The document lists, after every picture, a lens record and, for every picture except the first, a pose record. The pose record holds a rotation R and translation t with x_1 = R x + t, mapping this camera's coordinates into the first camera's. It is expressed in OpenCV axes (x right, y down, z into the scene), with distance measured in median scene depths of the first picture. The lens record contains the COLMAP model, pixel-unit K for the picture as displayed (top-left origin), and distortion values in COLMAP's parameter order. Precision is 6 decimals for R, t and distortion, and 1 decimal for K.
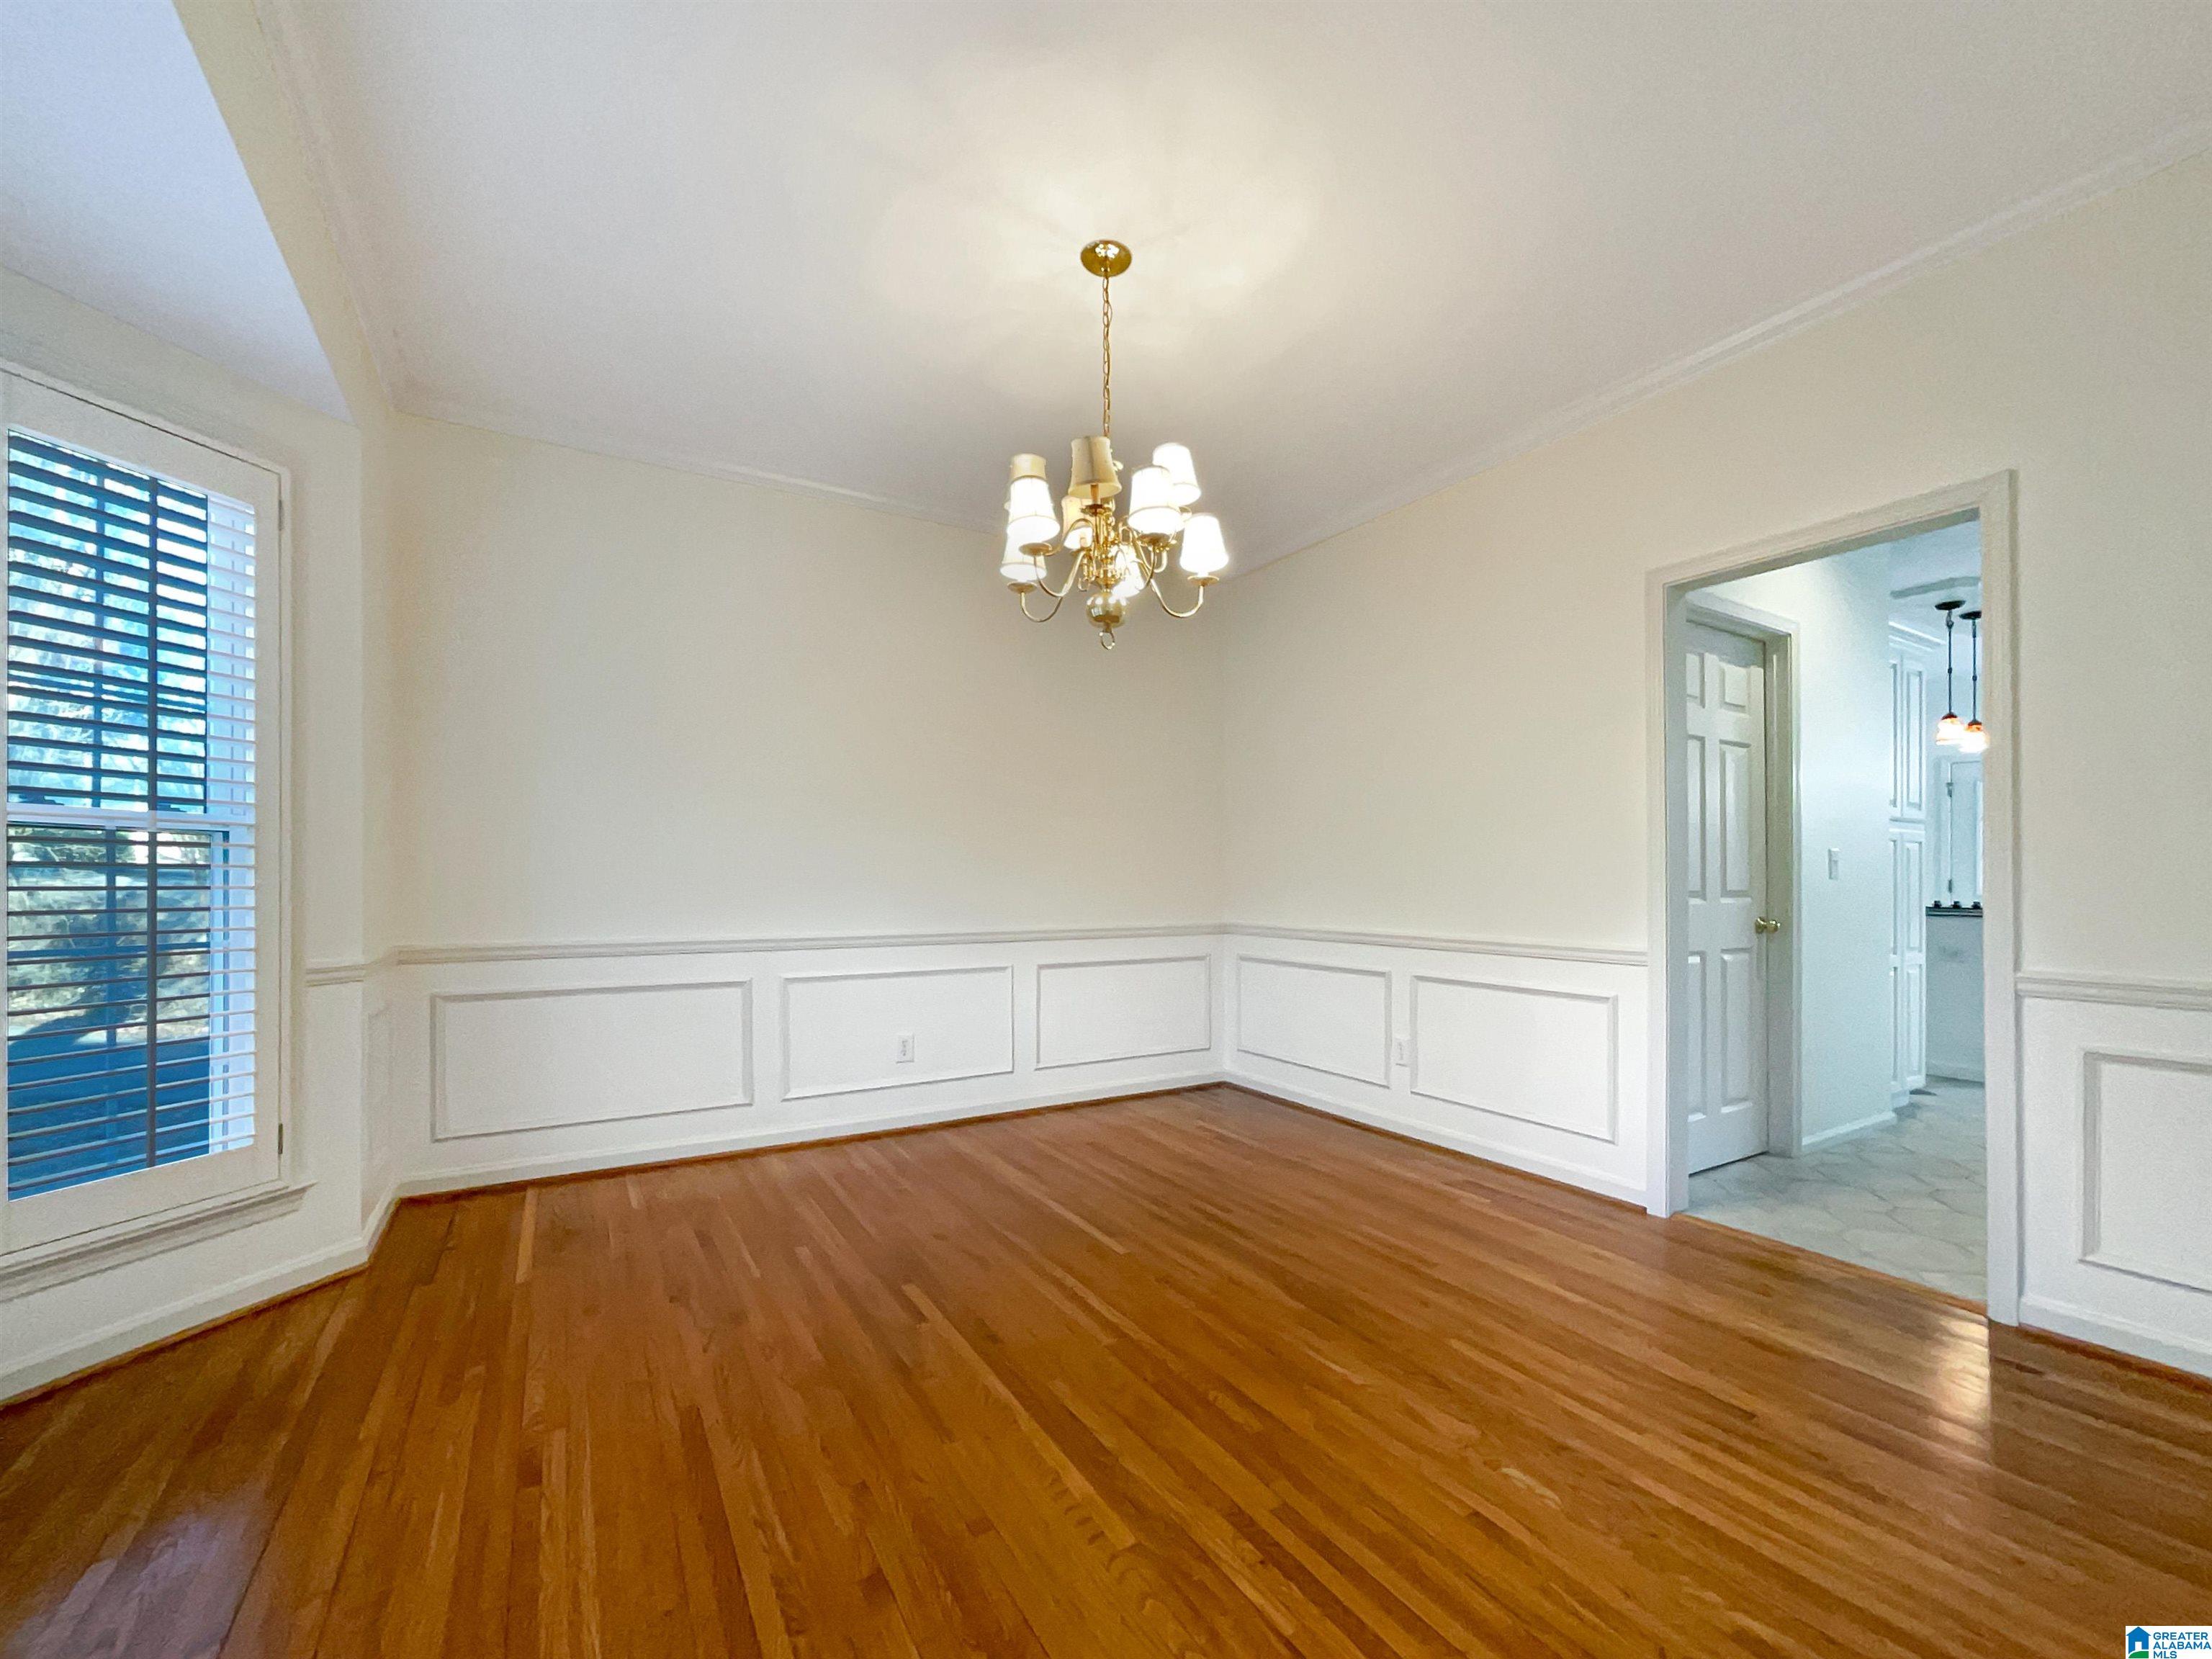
lens RADIAL K [[915.9, 0, 1136.2], [0, 915.9, 897.7], [0, 0, 1]] dist [-0.002593, -0.000380]
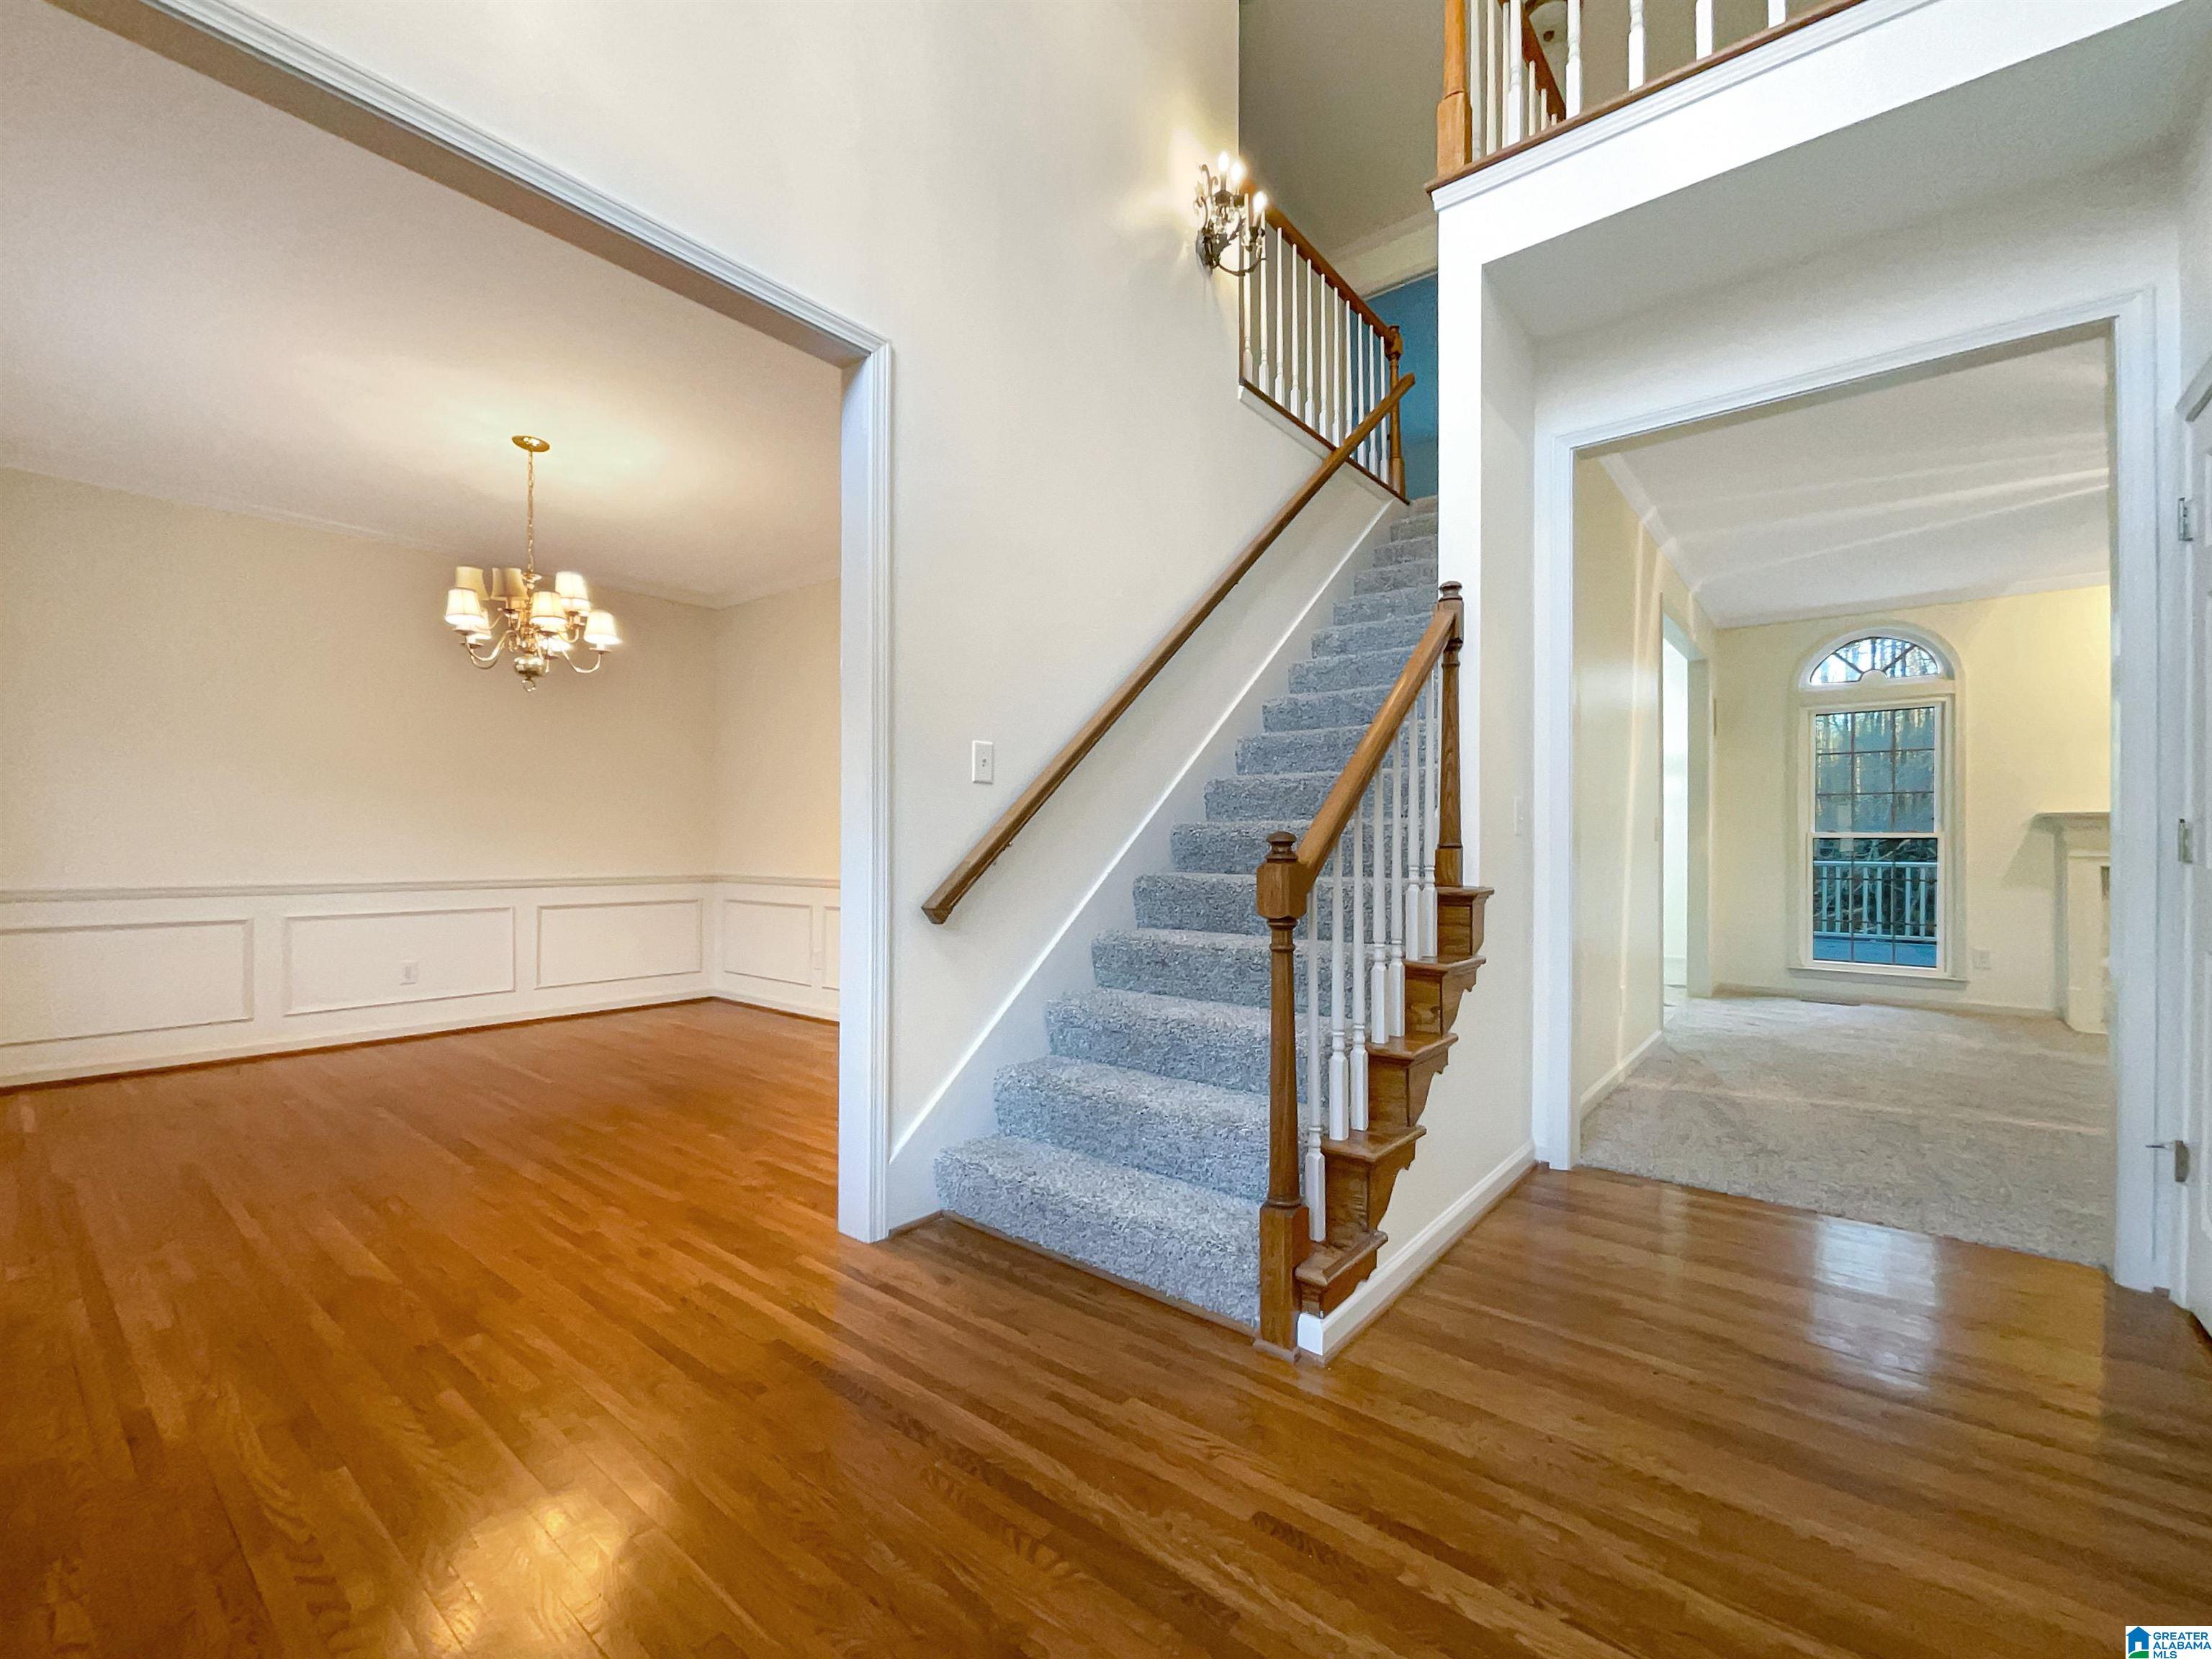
lens RADIAL K [[915.9, 0, 1105.8], [0, 915.9, 848.9], [0, 0, 1]] dist [-0.002593, -0.000380]
pose [[0.945159, 0.002547, 0.326600, 0.389303], [0.002278, 0.999894, -0.014391, 0.024496], [-0.326602, 0.014346, 0.945053, -0.803359]]
